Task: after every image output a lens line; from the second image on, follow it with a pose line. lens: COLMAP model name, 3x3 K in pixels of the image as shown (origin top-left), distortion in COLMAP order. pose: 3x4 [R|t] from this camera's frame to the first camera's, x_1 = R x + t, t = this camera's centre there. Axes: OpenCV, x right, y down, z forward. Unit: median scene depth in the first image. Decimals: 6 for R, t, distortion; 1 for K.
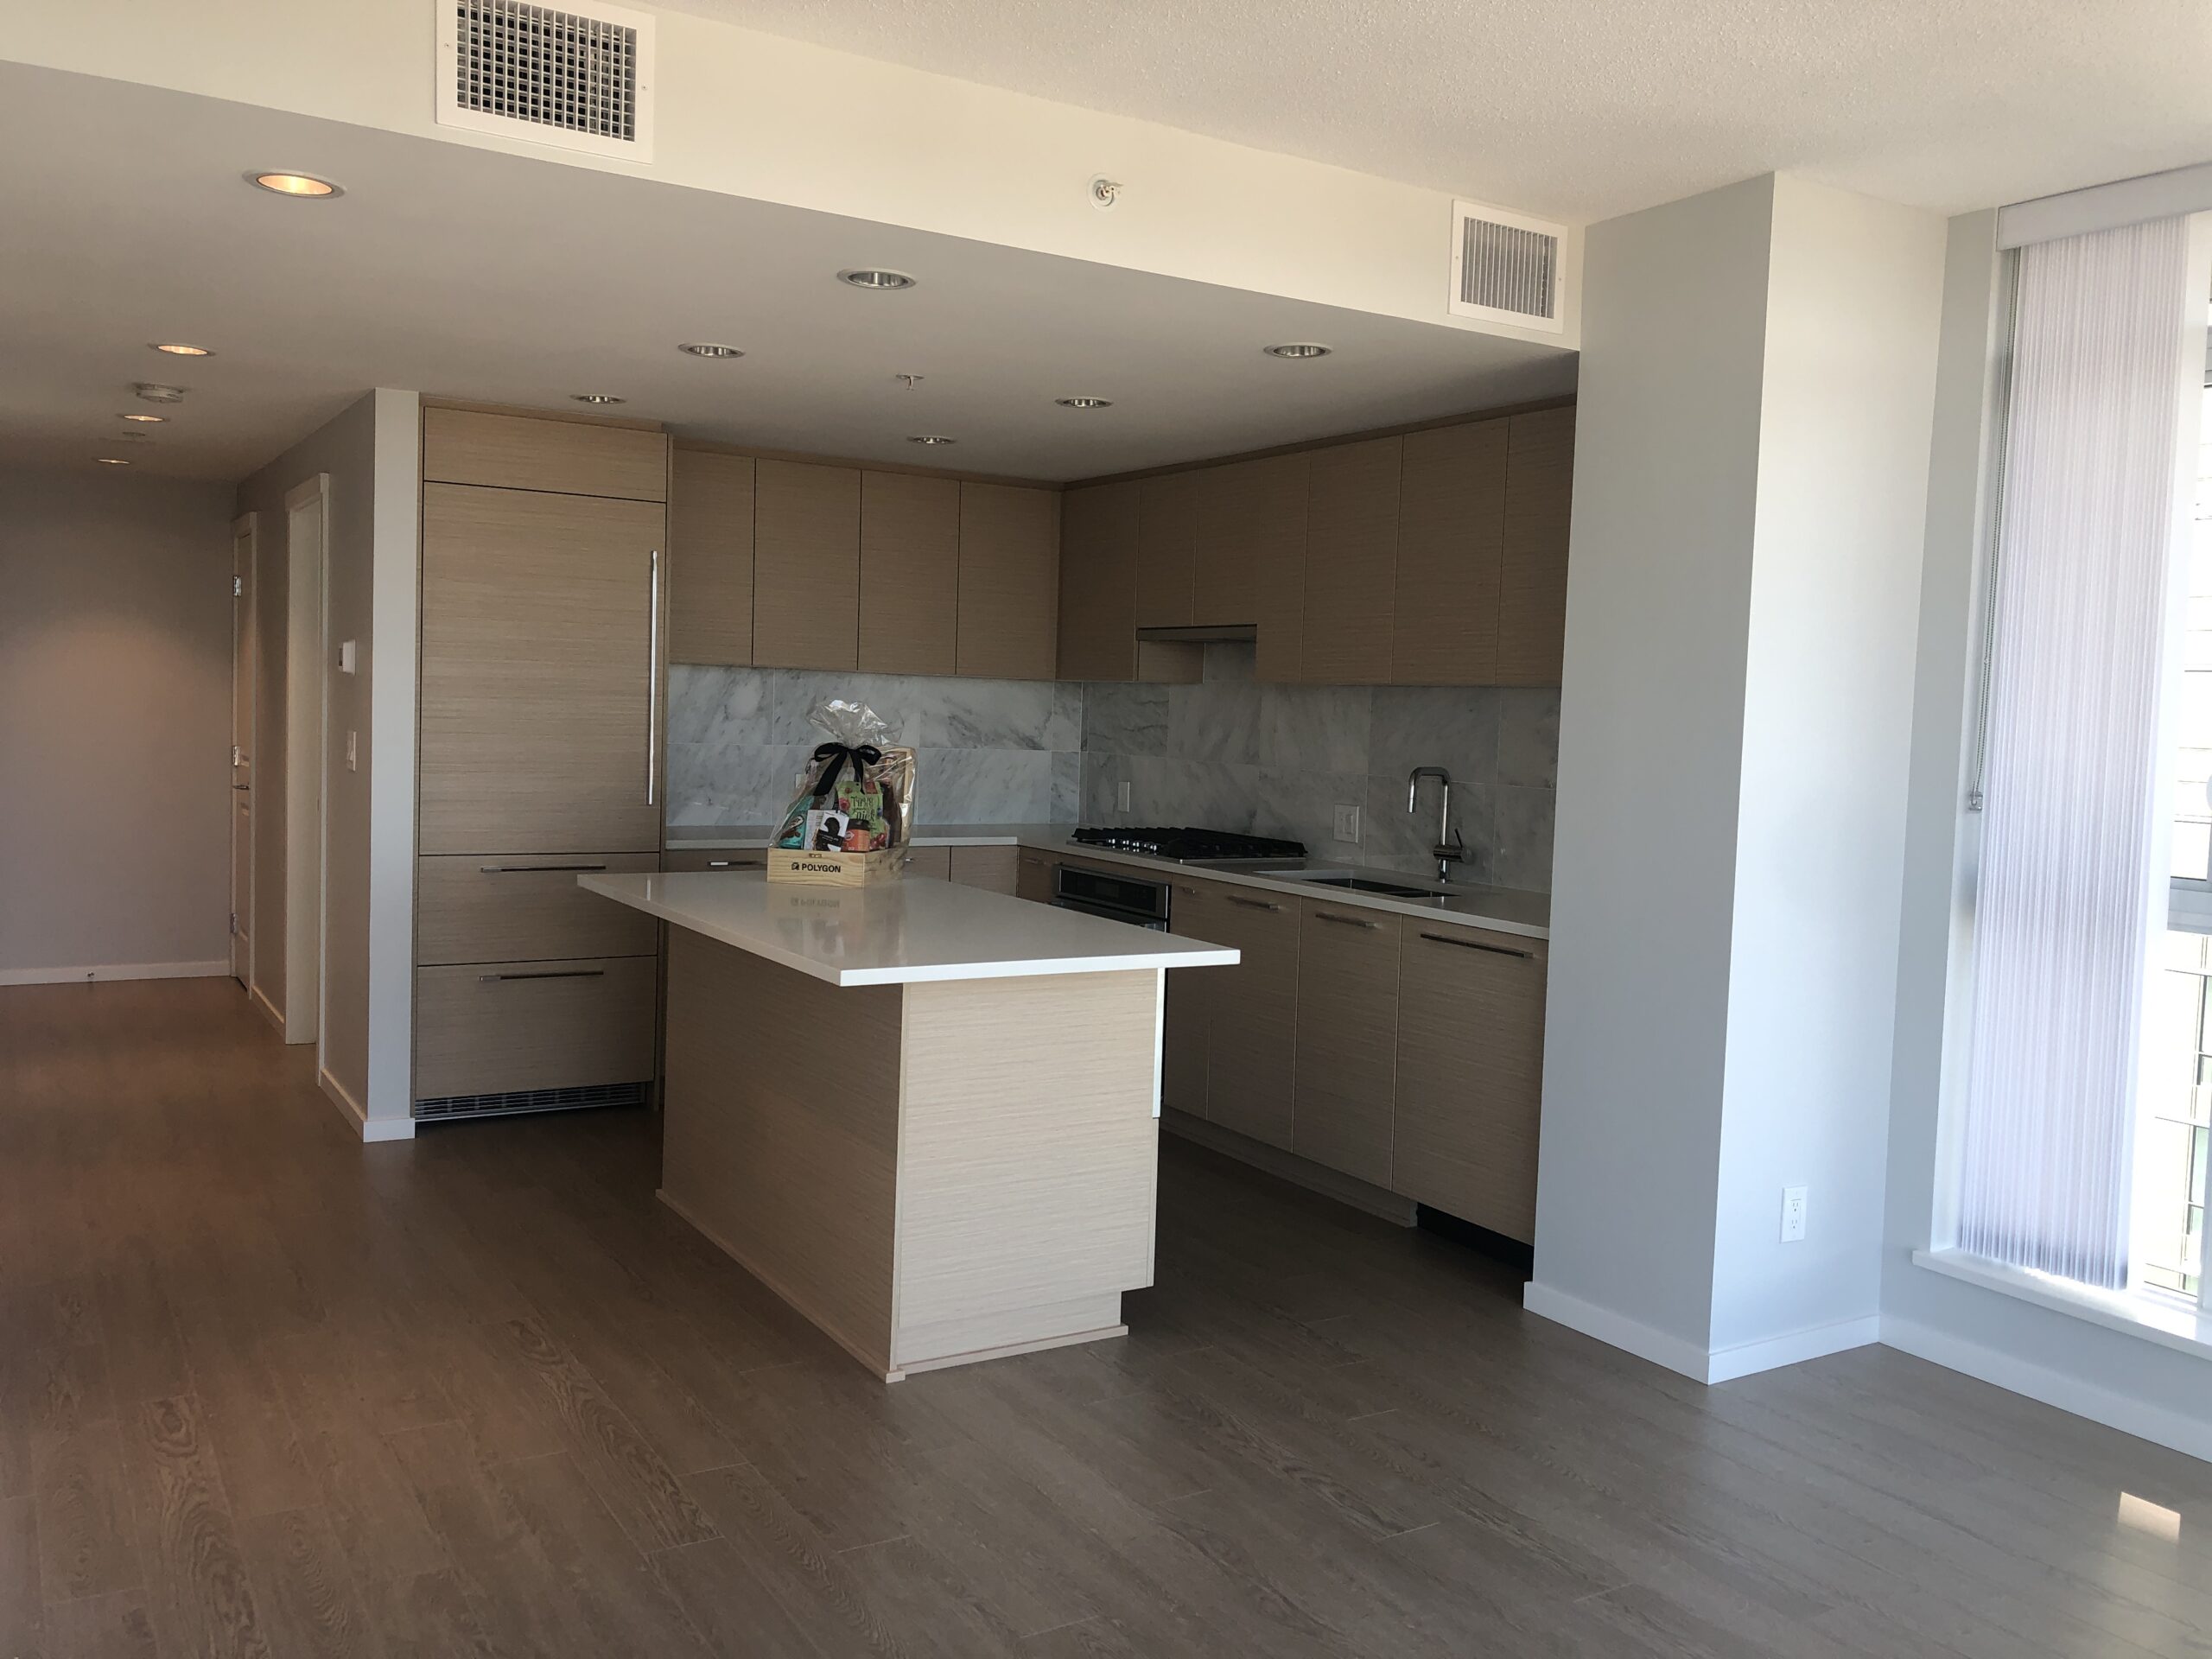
lens RADIAL K [[1815.0, 0, 1115.6], [0, 1815.0, 821.7], [0, 0, 1]] dist [0.044840, -0.048356]
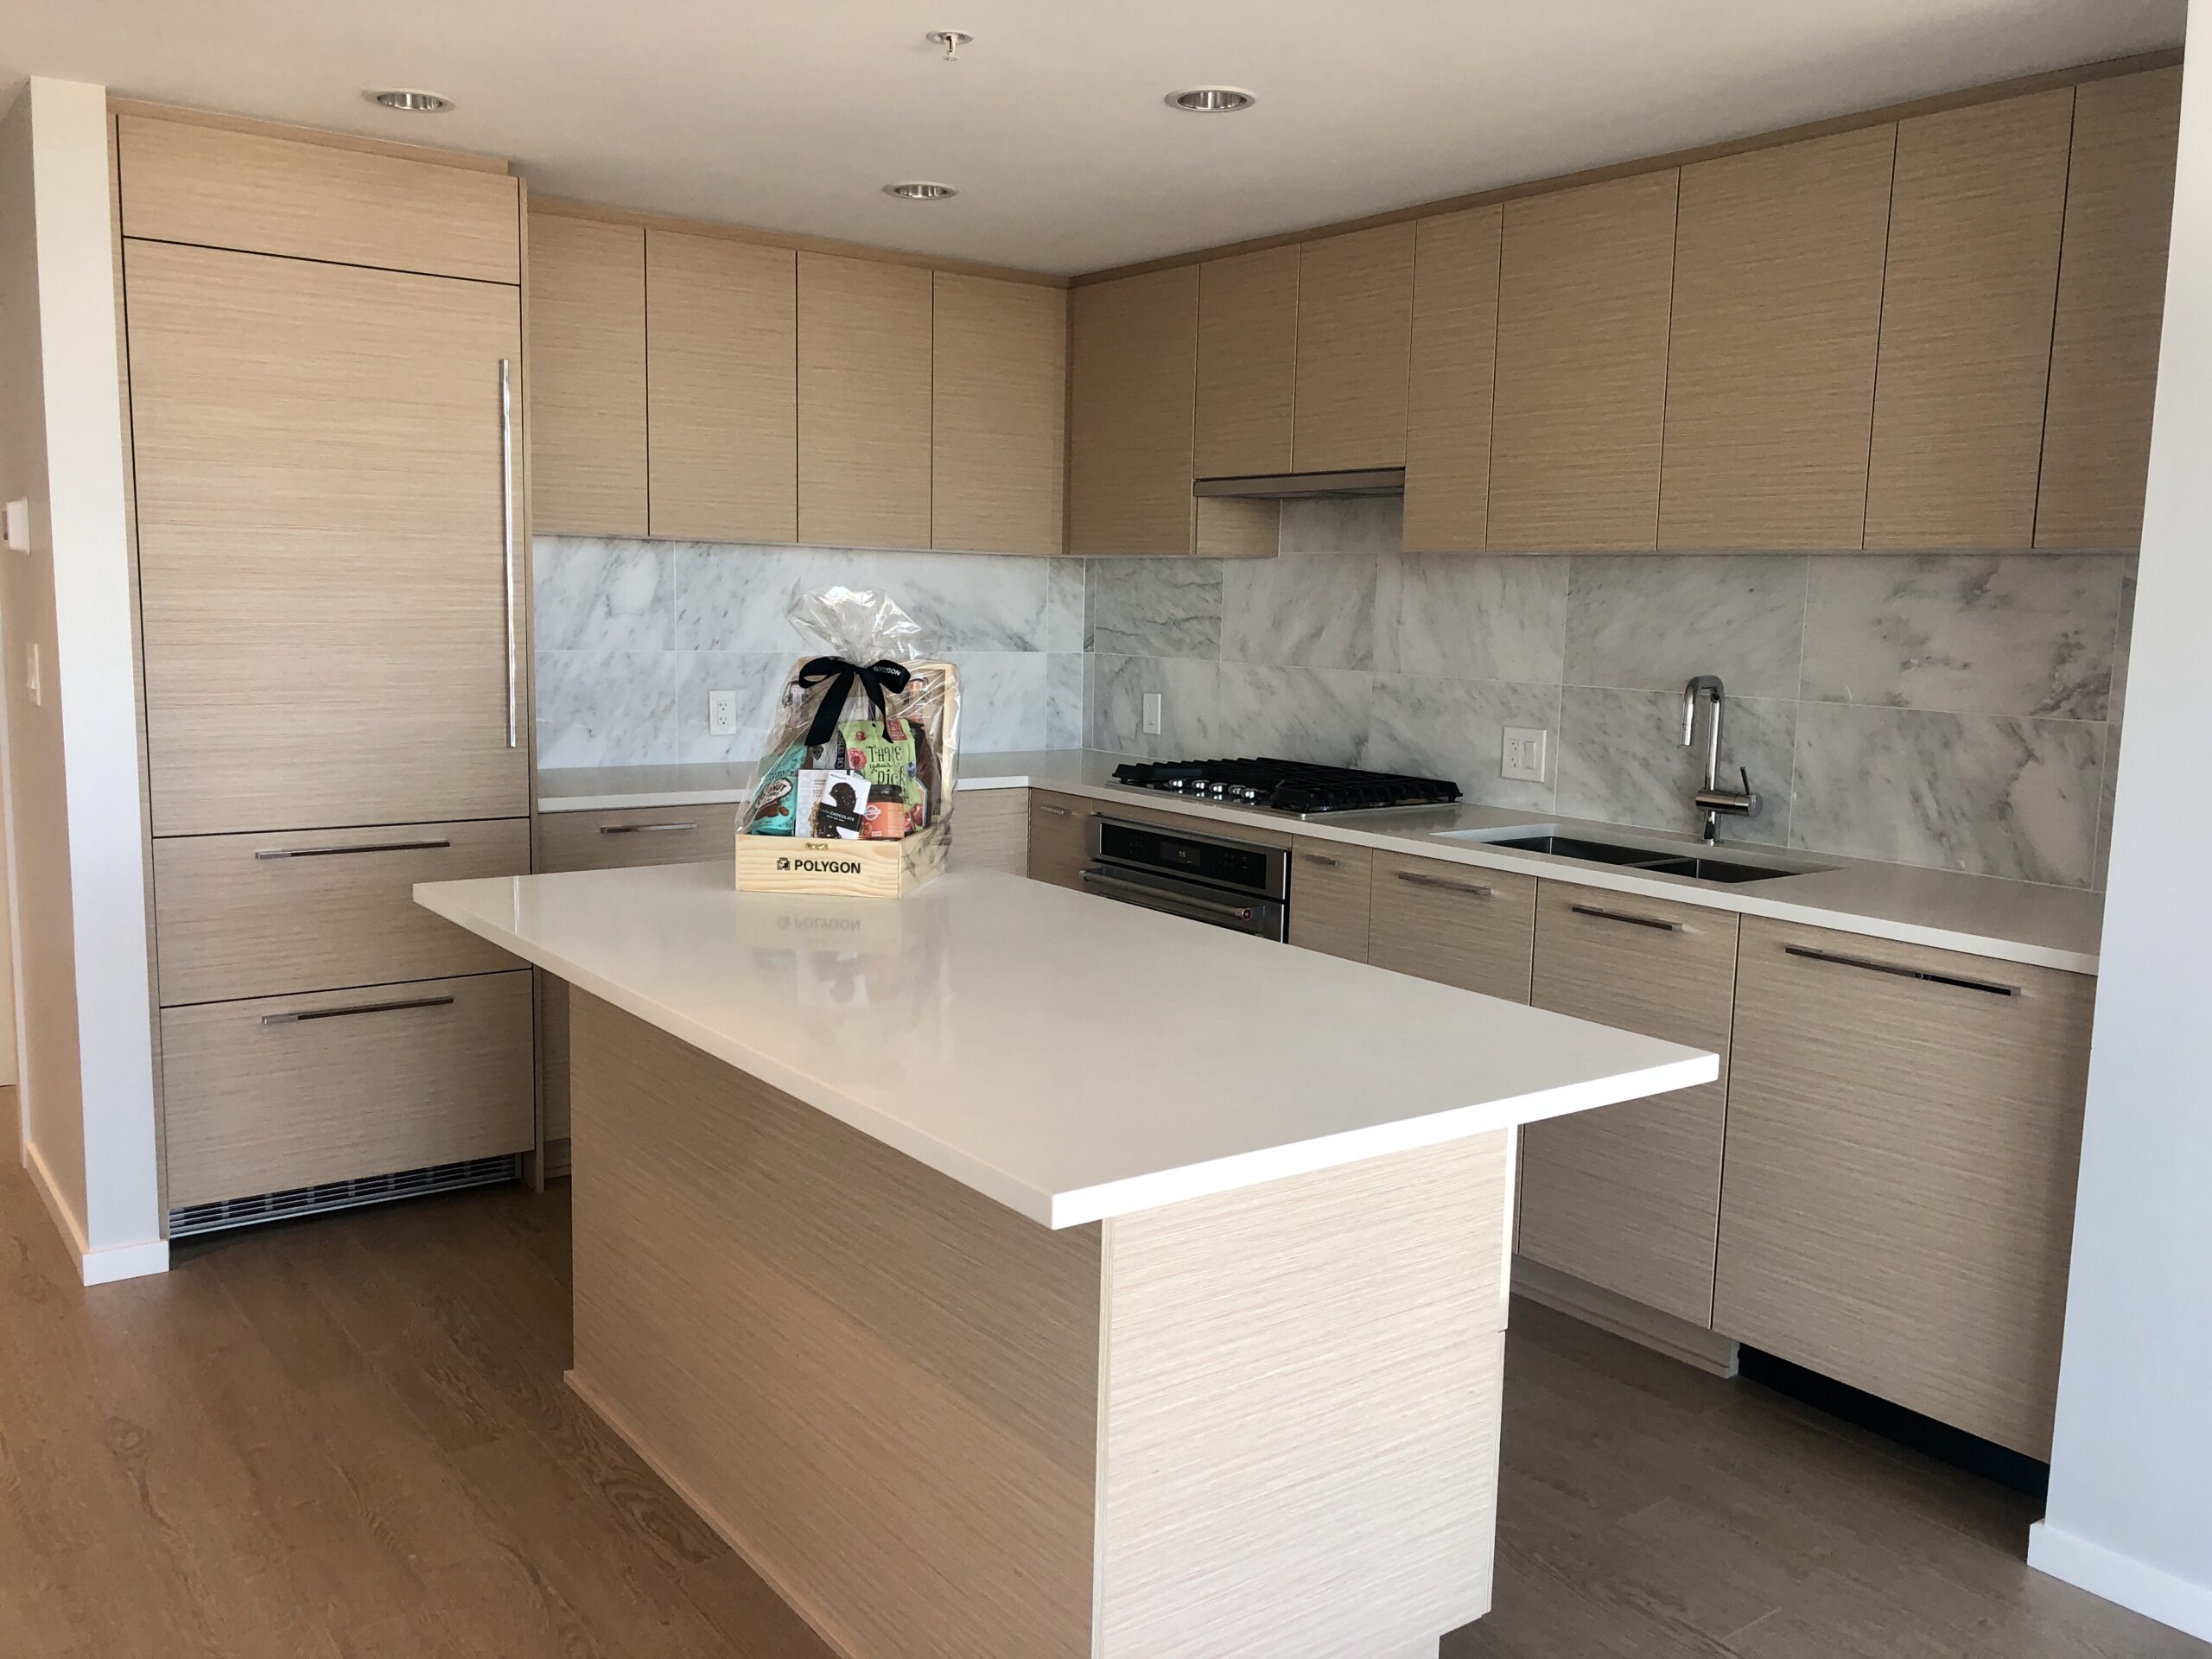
lens RADIAL K [[1805.6, 0, 1105.1], [0, 1805.6, 847.4], [0, 0, 1]] dist [0.027470, -0.007633]
pose [[0.995765, -0.024011, 0.088745, -0.112061], [0.016924, 0.996670, 0.079765, -0.025012], [-0.090364, -0.077926, 0.992855, 0.358127]]
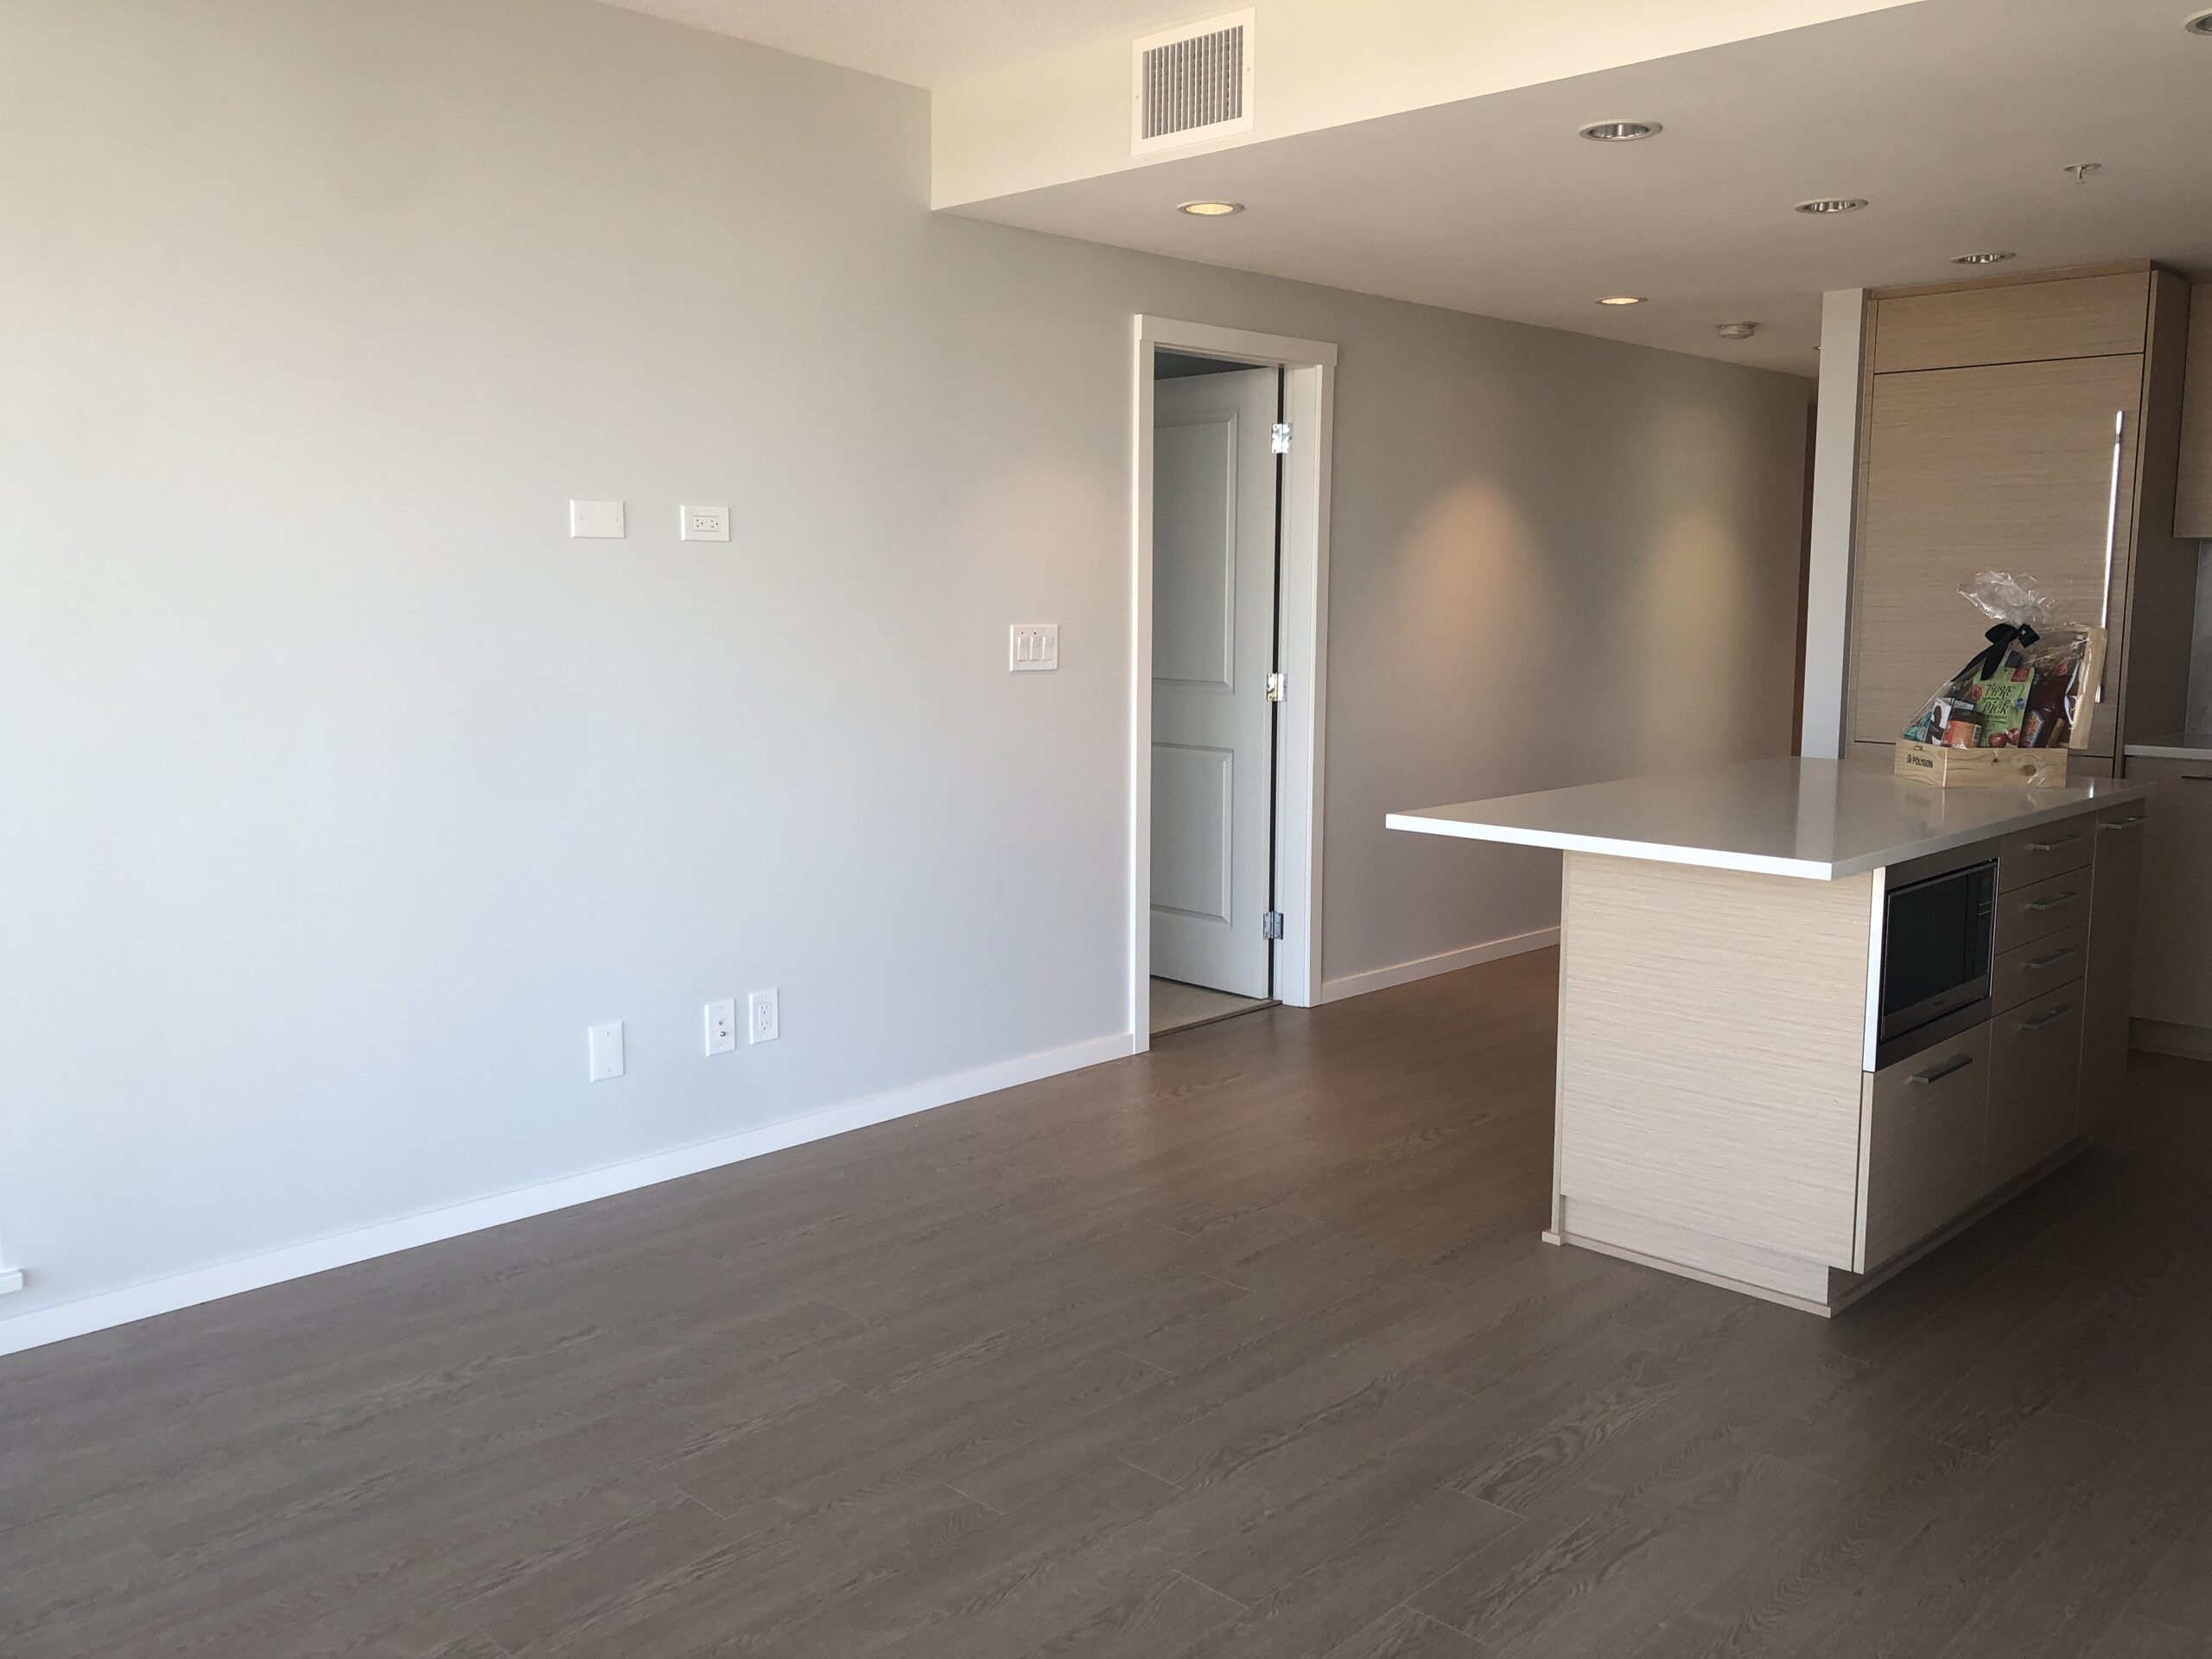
lens RADIAL K [[1804.0, 0, 1104.7], [0, 1804.0, 826.7], [0, 0, 1]] dist [0.006834, -0.000838]
pose [[0.248465, 0.099149, -0.963553, 0.541263], [-0.058688, 0.994461, 0.087196, 0.002924], [0.966861, 0.034884, 0.252908, 0.354467]]
